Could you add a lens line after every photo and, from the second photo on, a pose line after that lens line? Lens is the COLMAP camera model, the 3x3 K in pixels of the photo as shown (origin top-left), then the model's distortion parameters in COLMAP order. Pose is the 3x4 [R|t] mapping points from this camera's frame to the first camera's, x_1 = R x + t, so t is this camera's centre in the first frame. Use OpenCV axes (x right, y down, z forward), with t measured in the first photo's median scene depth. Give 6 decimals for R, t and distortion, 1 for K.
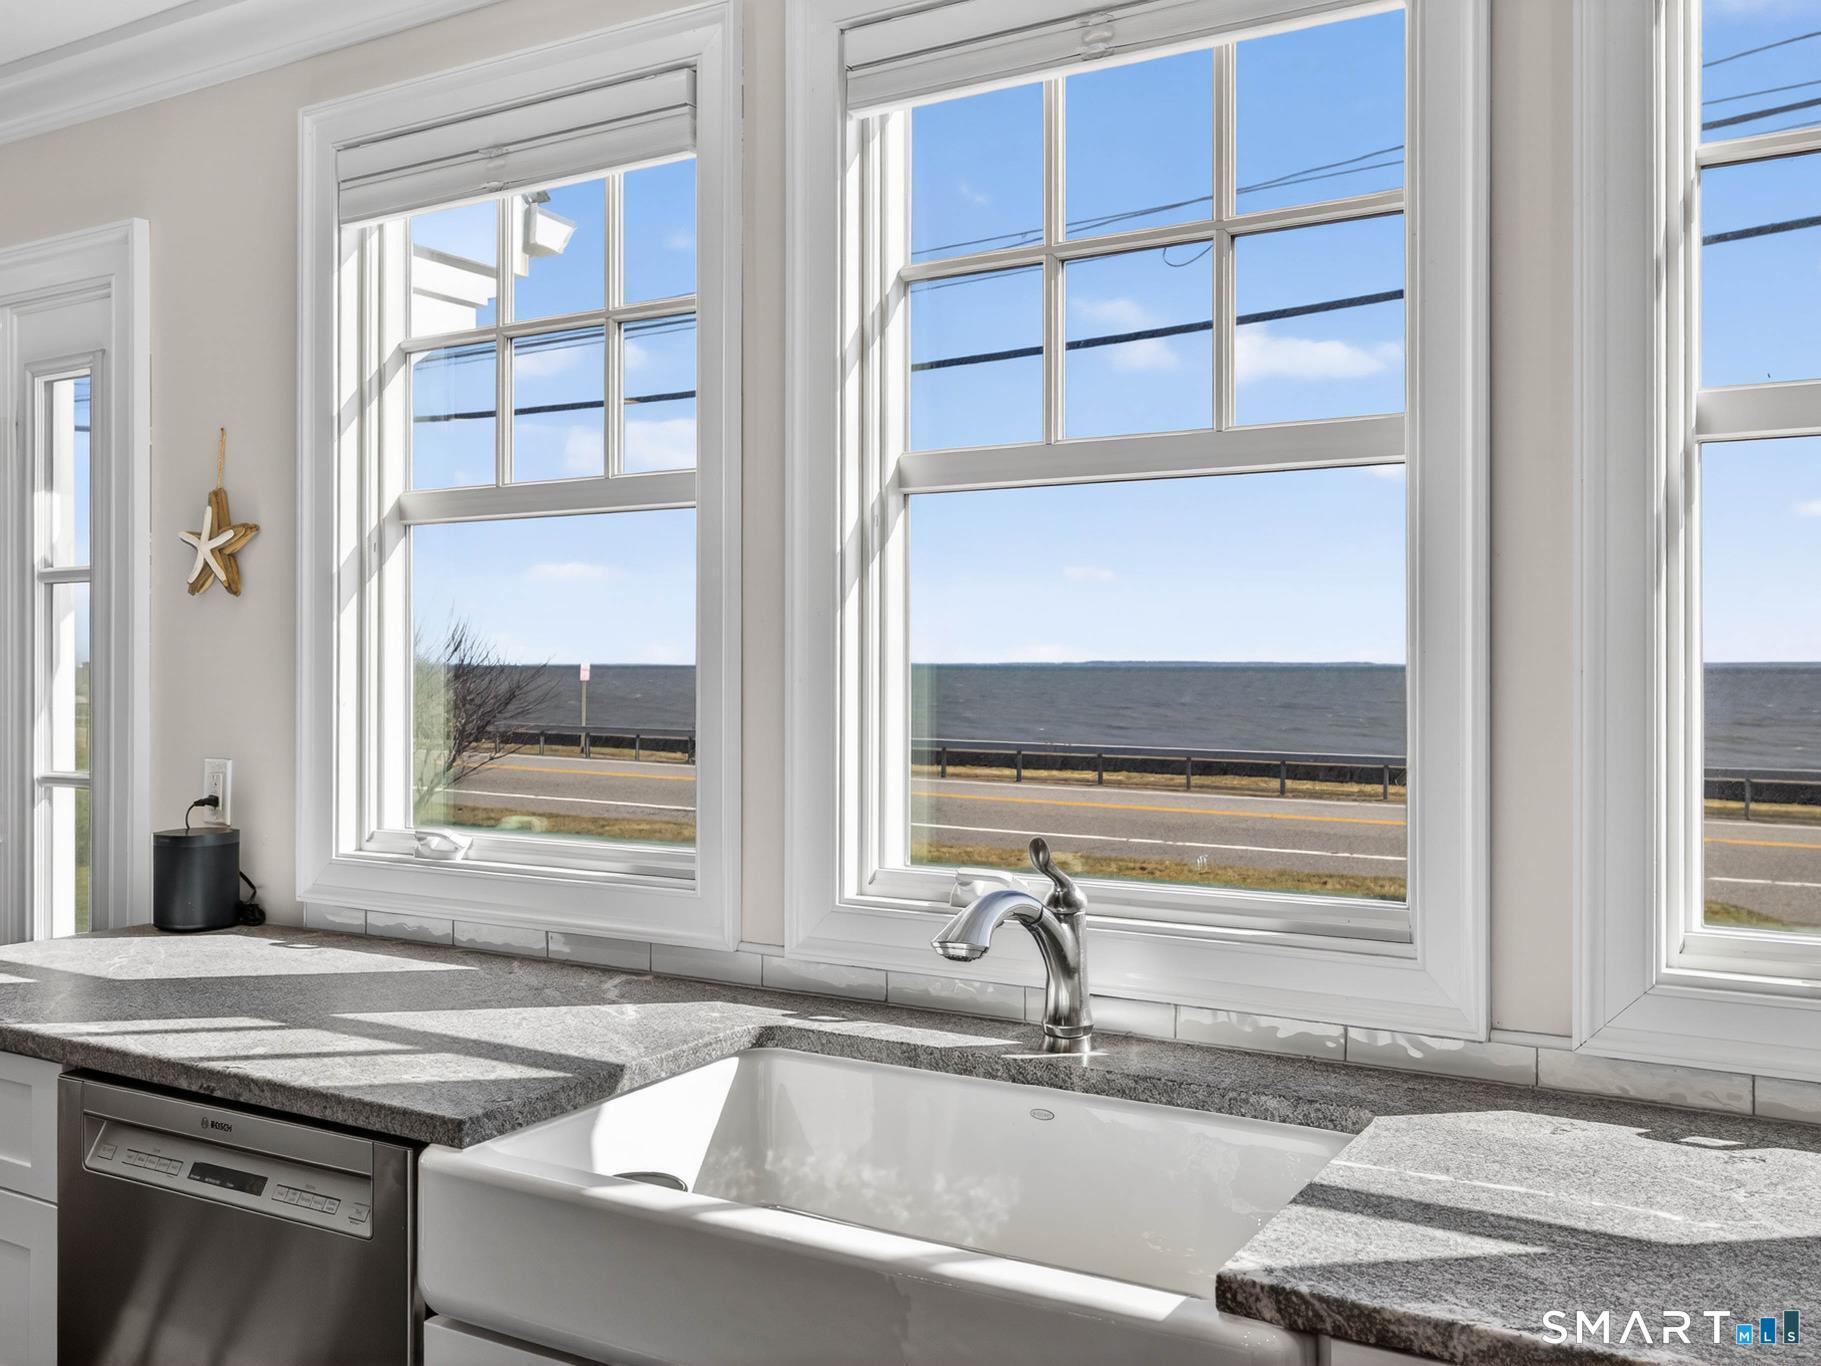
lens RADIAL K [[1571.2, 0, 915.2], [0, 1571.2, 673.1], [0, 0, 1]] dist [-0.007090, 0.005389]
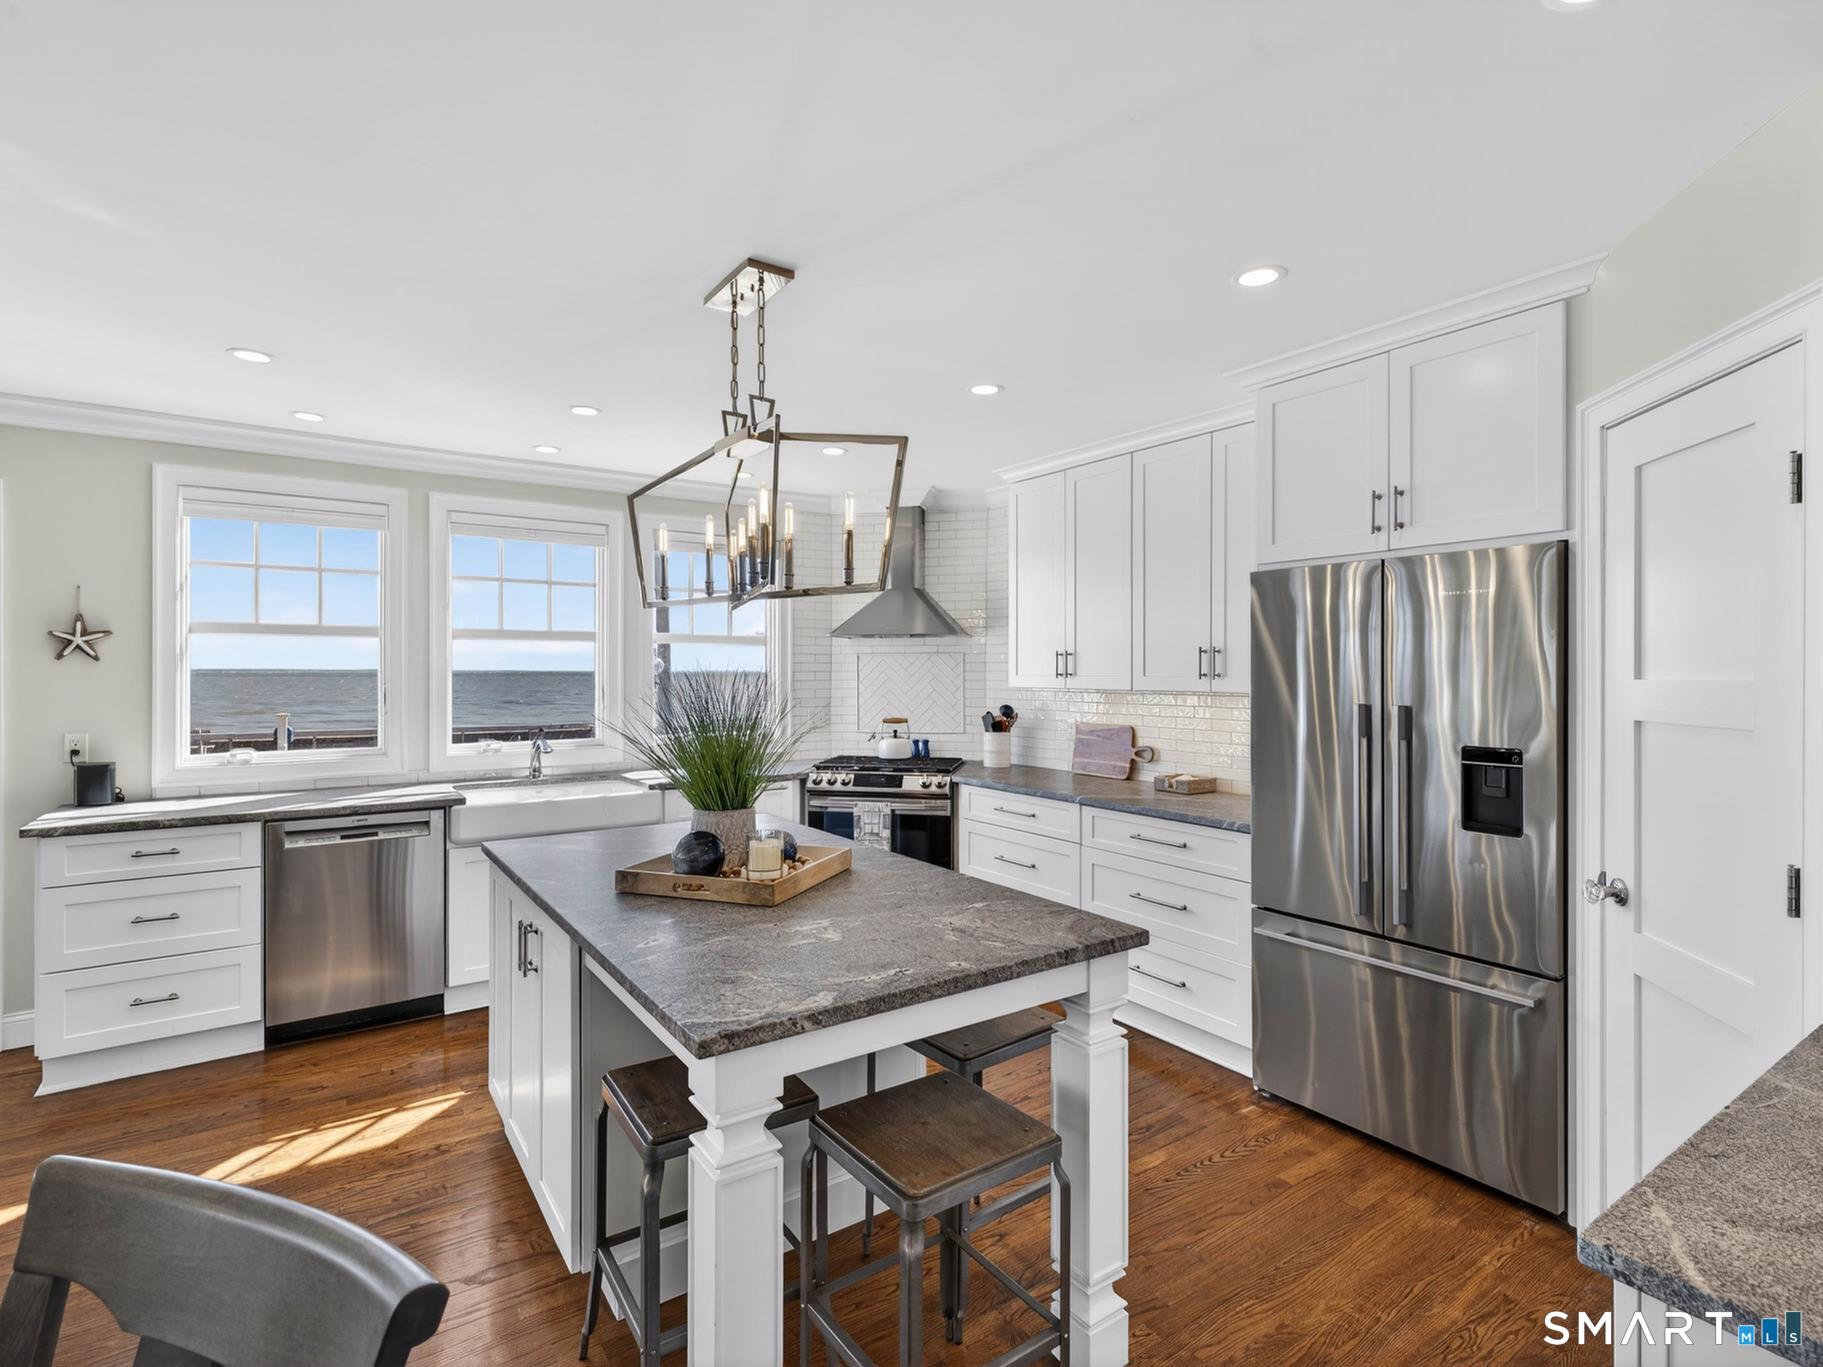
lens RADIAL K [[879.3, 0, 916.7], [0, 879.3, 673.5], [0, 0, 1]] dist [0.002881, -0.001152]
pose [[0.418467, -0.002306, 0.908229, -1.292634], [0.004531, 0.999990, 0.000451, -0.031769], [-0.908221, 0.003927, 0.418473, -0.739036]]
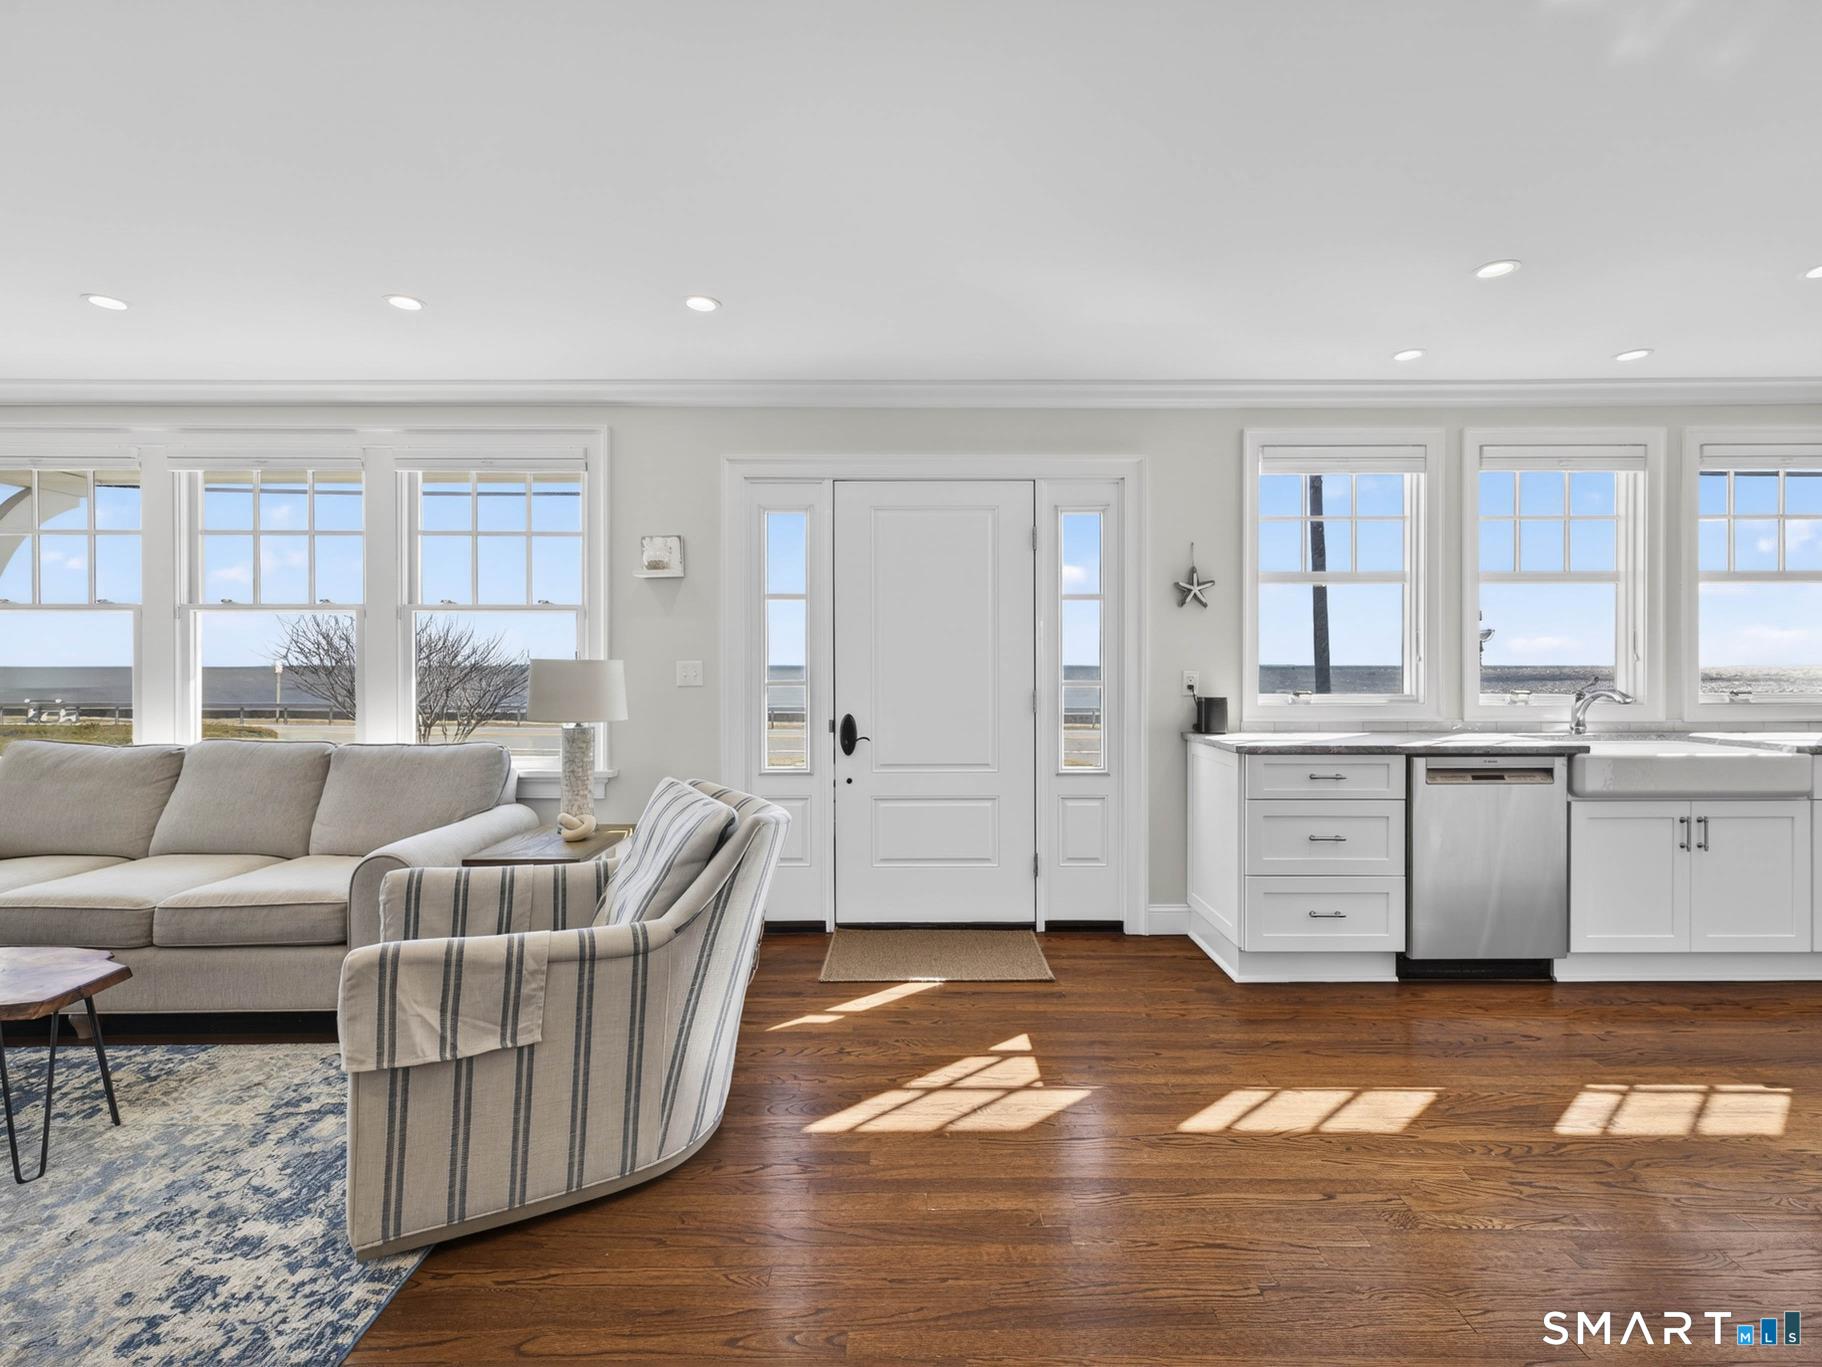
lens RADIAL K [[847.7, 0, 917.3], [0, 847.7, 666.4], [0, 0, 1]] dist [0.003517, -0.000772]
pose [[0.865631, -0.004292, 0.500664, -1.831854], [0.005551, 0.999984, -0.001025, 0.055030], [-0.500651, 0.003667, 0.865641, 0.018294]]
